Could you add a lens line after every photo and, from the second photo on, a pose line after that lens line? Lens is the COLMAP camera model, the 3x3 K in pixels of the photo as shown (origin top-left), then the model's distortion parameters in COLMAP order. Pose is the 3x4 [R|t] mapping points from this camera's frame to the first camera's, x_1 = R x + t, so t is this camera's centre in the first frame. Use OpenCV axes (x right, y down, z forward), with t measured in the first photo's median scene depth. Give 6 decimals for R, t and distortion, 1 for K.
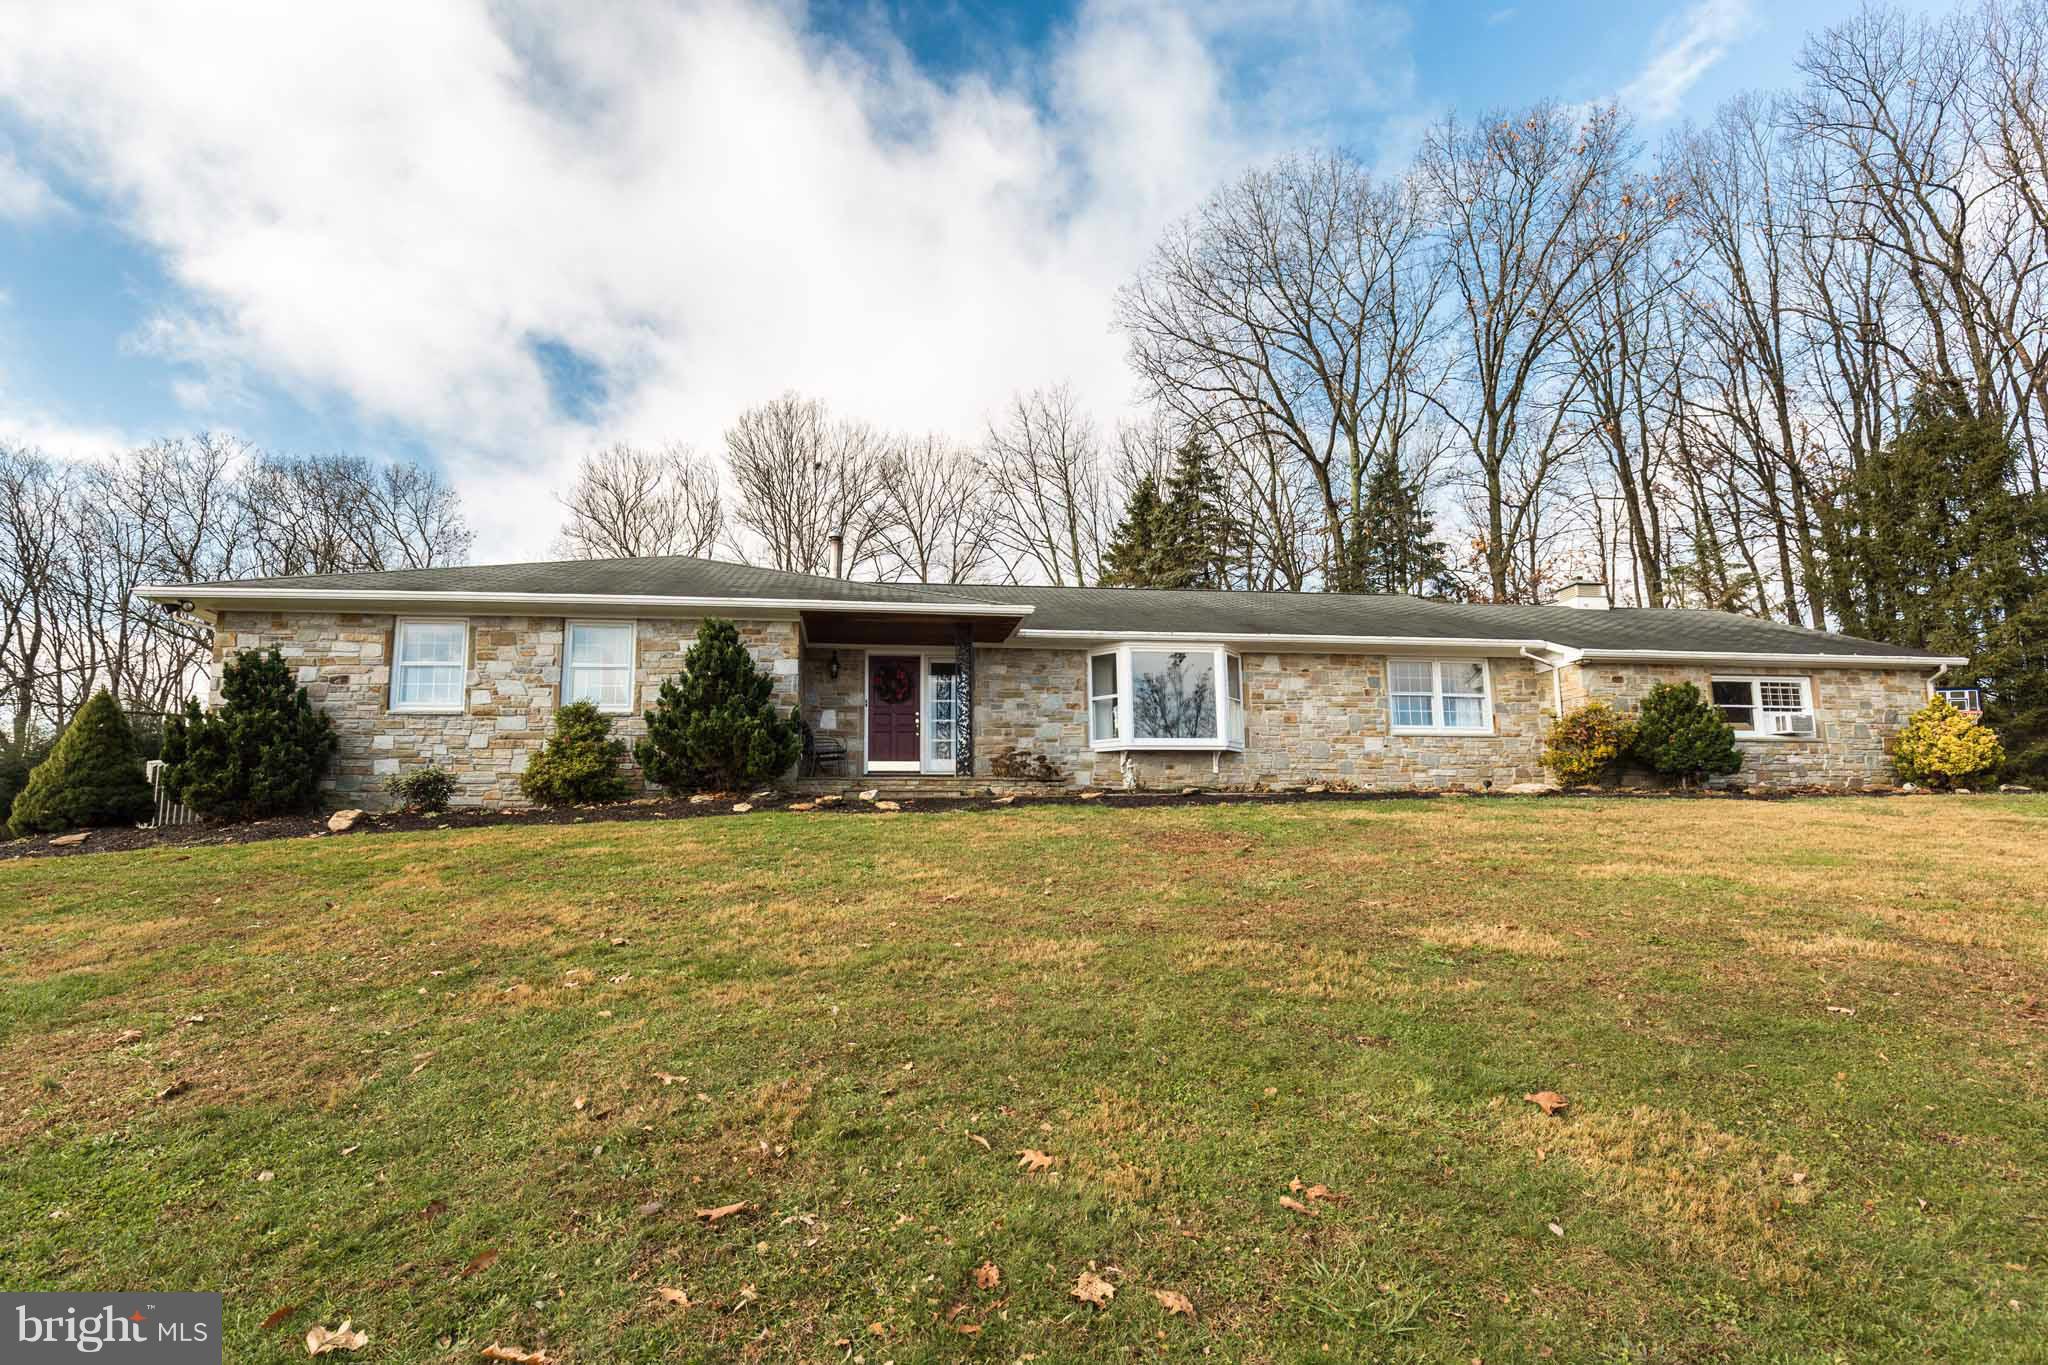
lens RADIAL K [[985.6, 0, 962.2], [0, 985.6, 681.6], [0, 0, 1]] dist [0.033631, -0.026130]
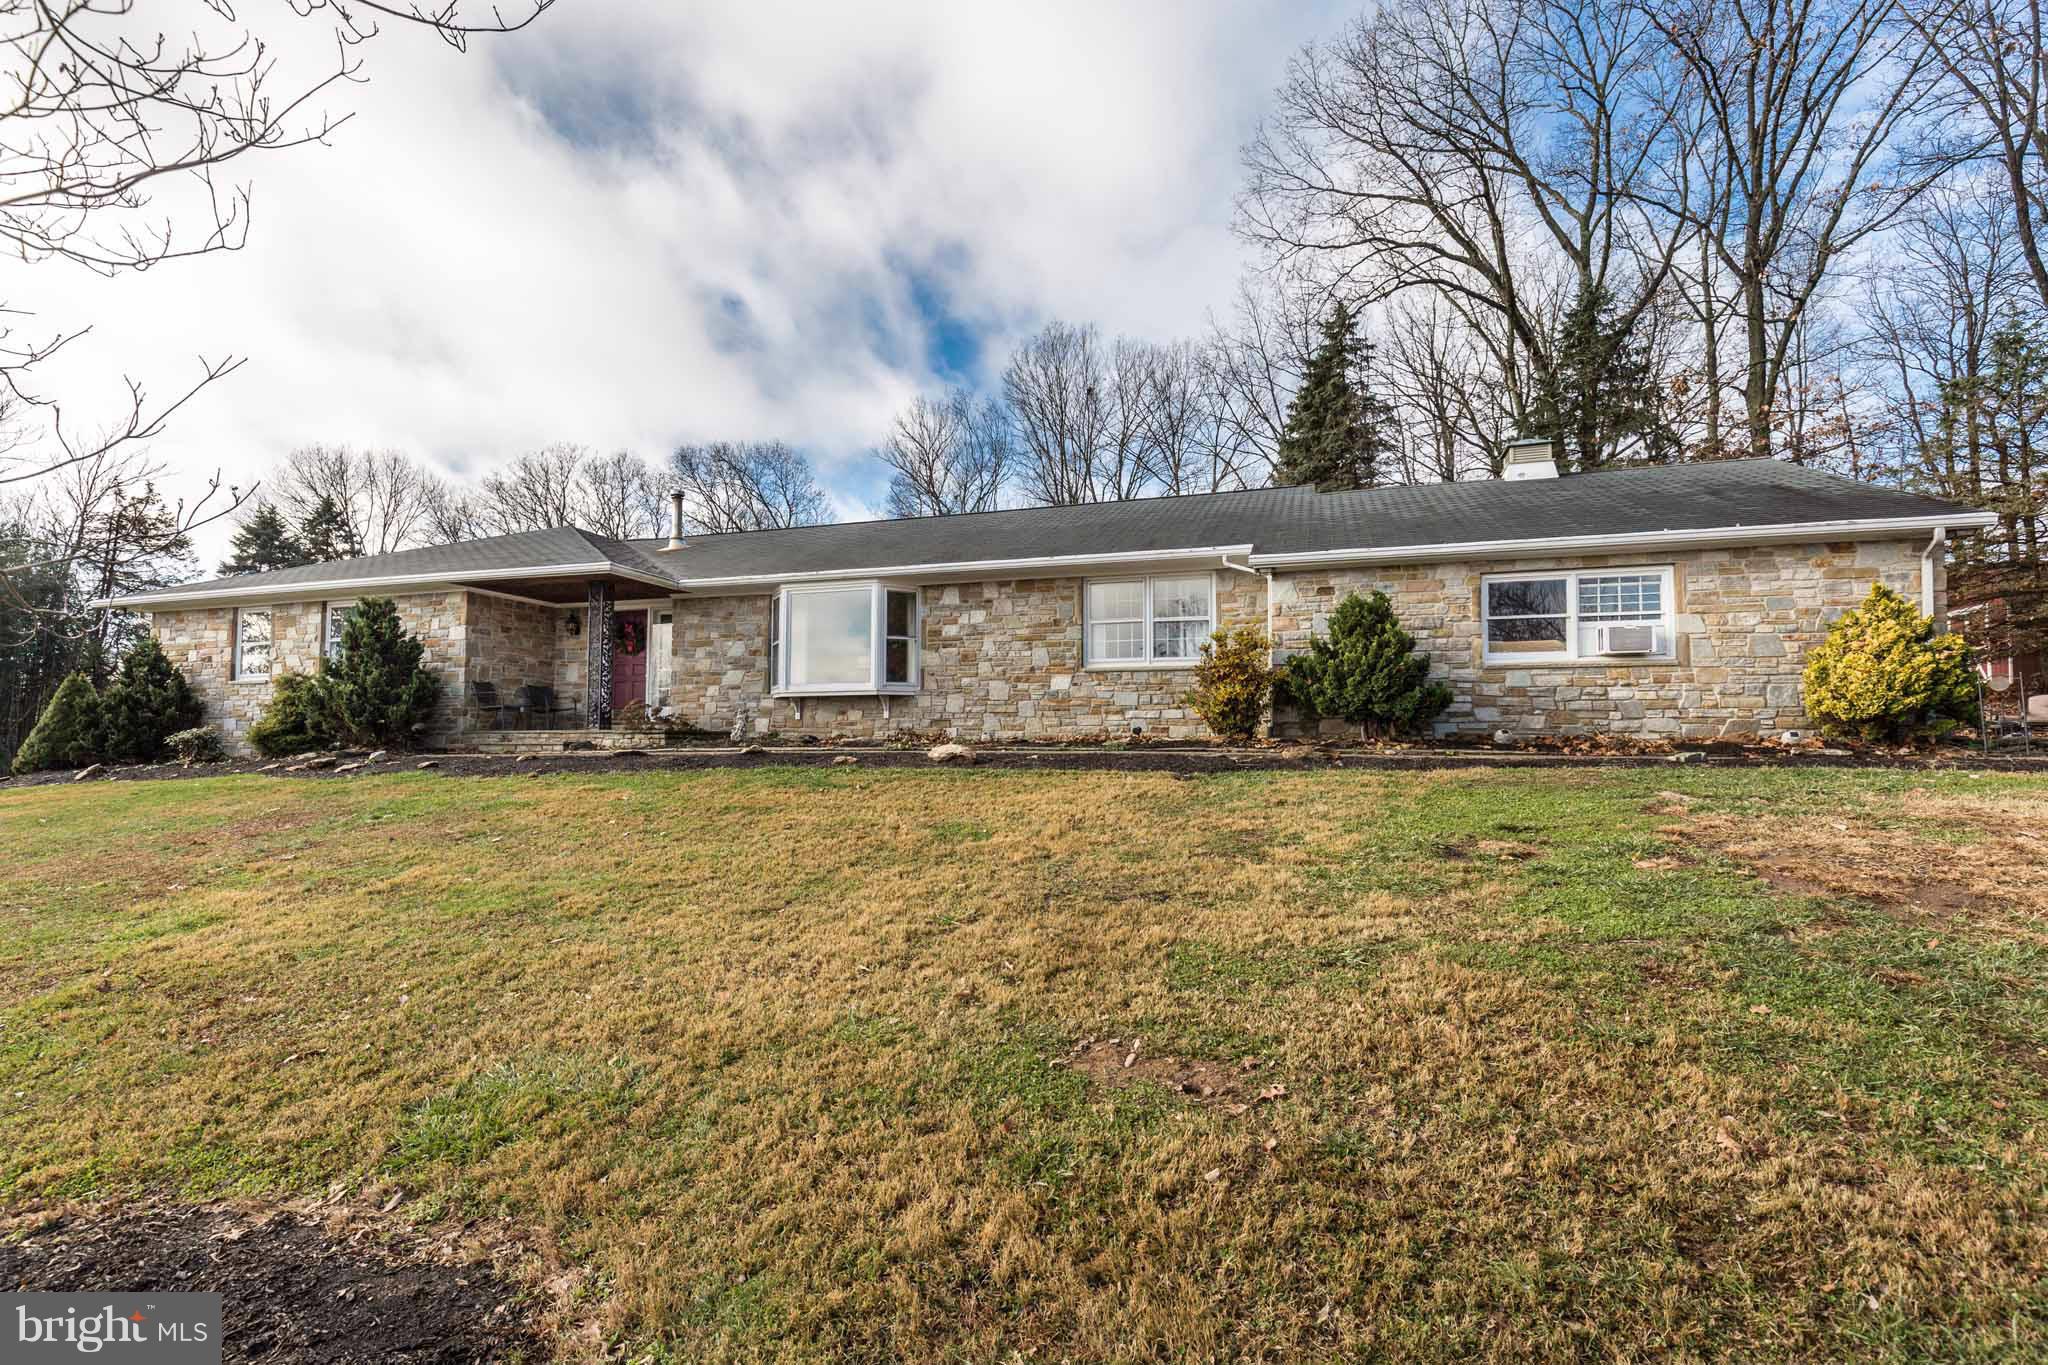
lens RADIAL K [[927.8, 0, 1101.8], [0, 927.8, 662.9], [0, 0, 1]] dist [0.031726, -0.020575]
pose [[0.906324, -0.027840, -0.421666, 0.818013], [0.063070, 0.995563, 0.069831, -0.007968], [0.417851, -0.089884, 0.904058, 0.298764]]
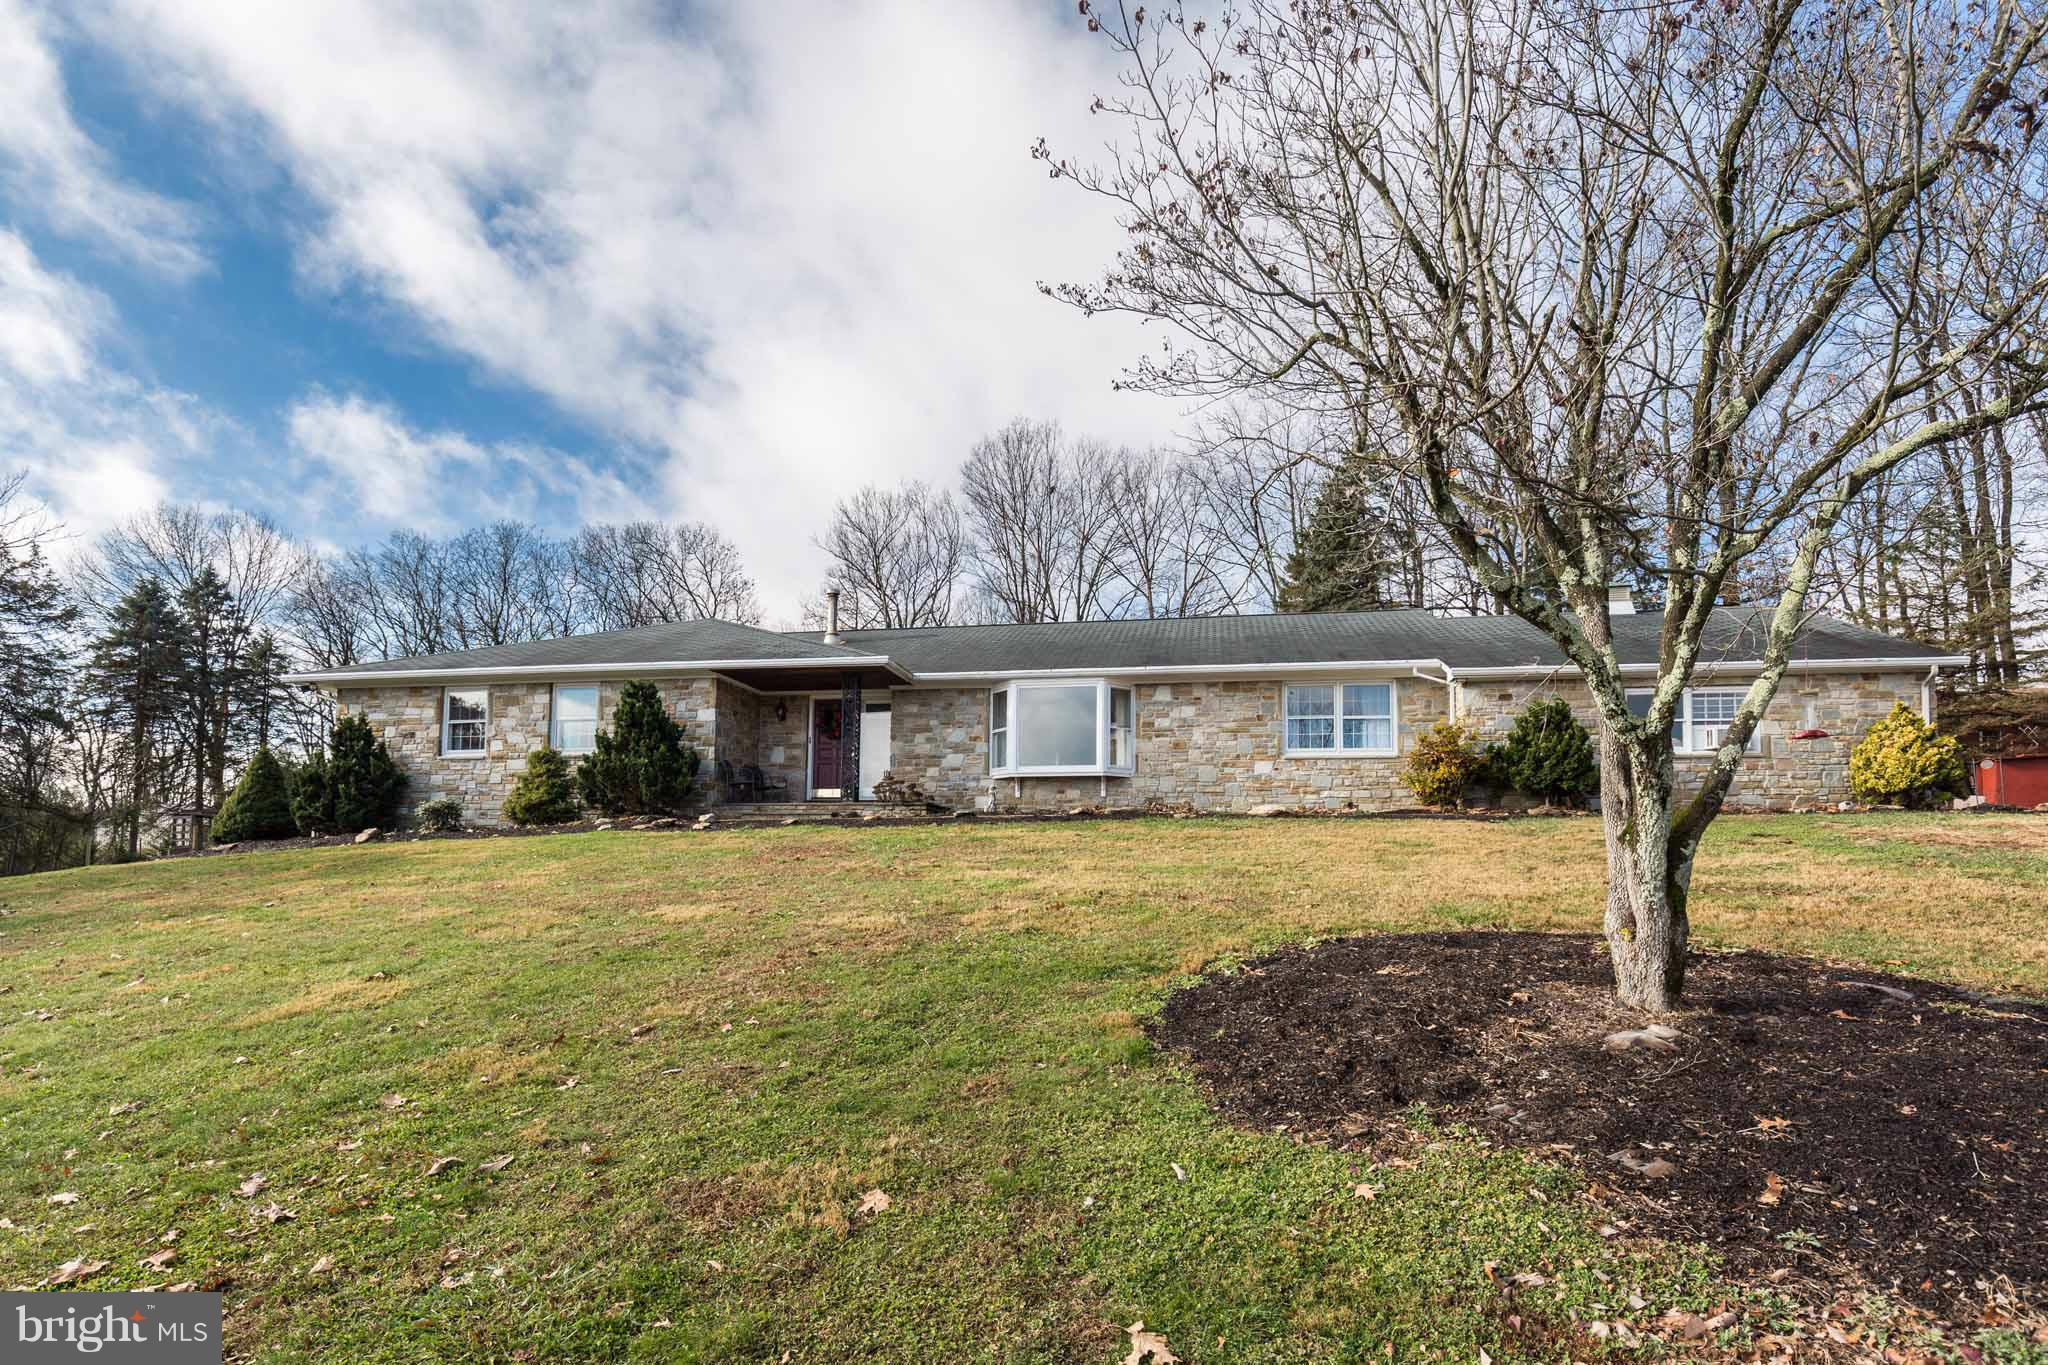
lens RADIAL K [[1067.1, 0, 1067.9], [0, 1067.1, 771.1], [0, 0, 1]] dist [0.030111, -0.036493]
pose [[0.955156, -0.014830, -0.295730, 0.571796], [0.035667, 0.997235, 0.065190, -0.013950], [0.293946, -0.072815, 0.953045, -0.133933]]
